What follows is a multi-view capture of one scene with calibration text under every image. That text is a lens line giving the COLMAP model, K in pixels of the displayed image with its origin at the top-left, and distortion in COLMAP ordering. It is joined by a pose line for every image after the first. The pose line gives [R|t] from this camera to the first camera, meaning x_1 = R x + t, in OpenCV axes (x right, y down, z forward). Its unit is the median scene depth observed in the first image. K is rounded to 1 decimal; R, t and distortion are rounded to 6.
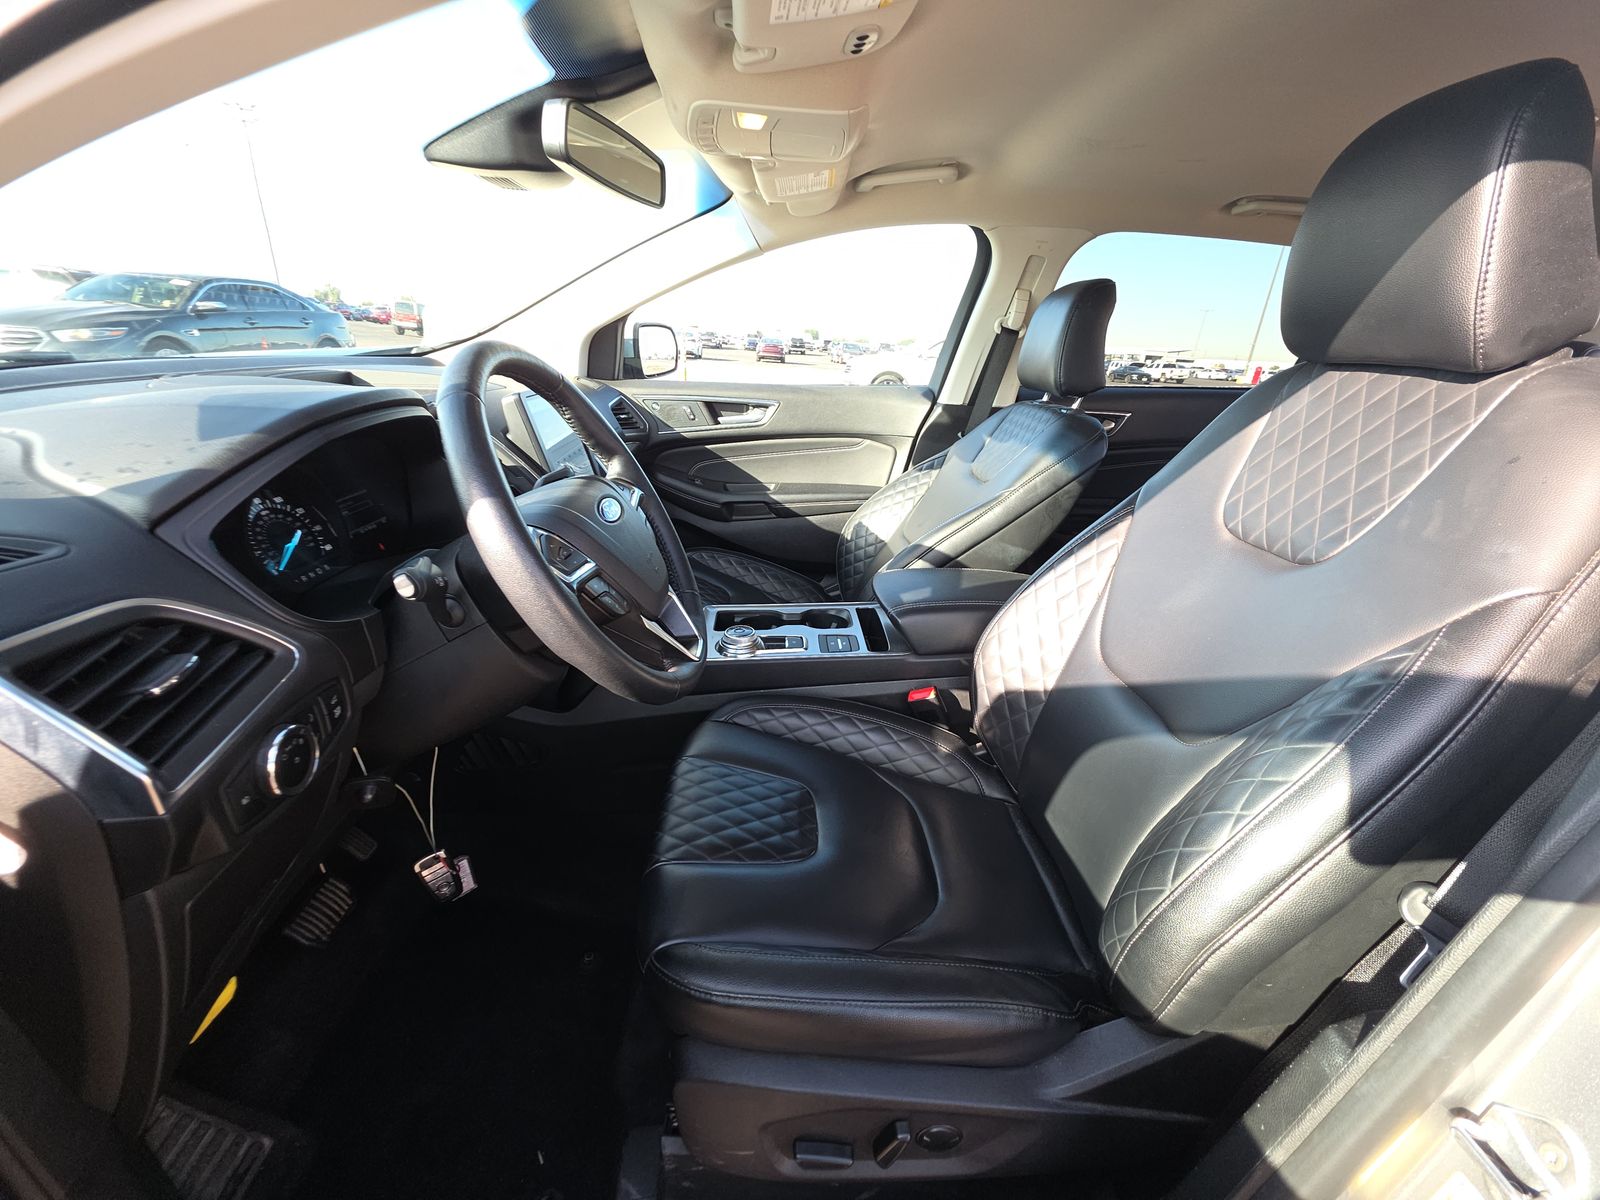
lens RADIAL K [[634.1, 0, 791.3], [0, 634.1, 595.5], [0, 0, 1]] dist [0.005282, -0.000819]
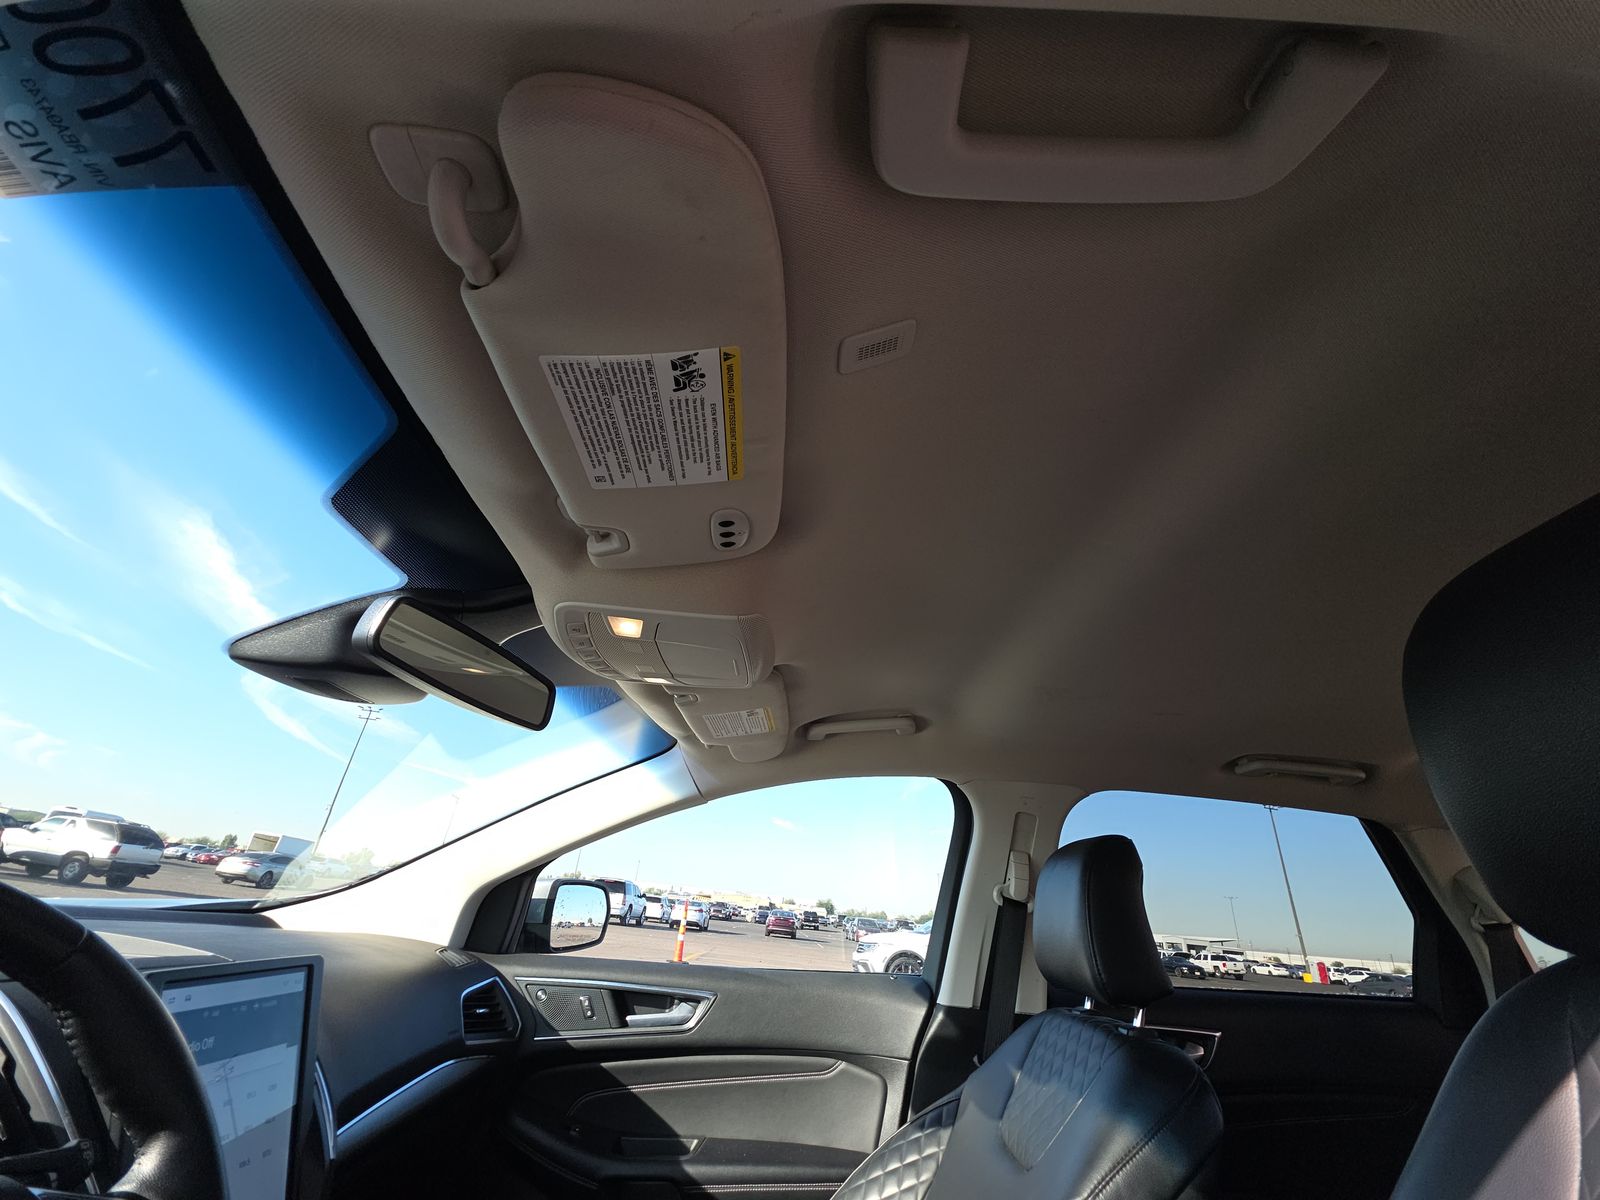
lens RADIAL K [[634.1, 0, 794.0], [0, 634.1, 597.4], [0, 0, 1]] dist [0.005282, -0.000819]
pose [[0.999425, 0.018899, -0.028167, 0.081241], [-0.033611, 0.663576, -0.747354, -0.067661], [0.004567, 0.747870, 0.663829, 0.185010]]
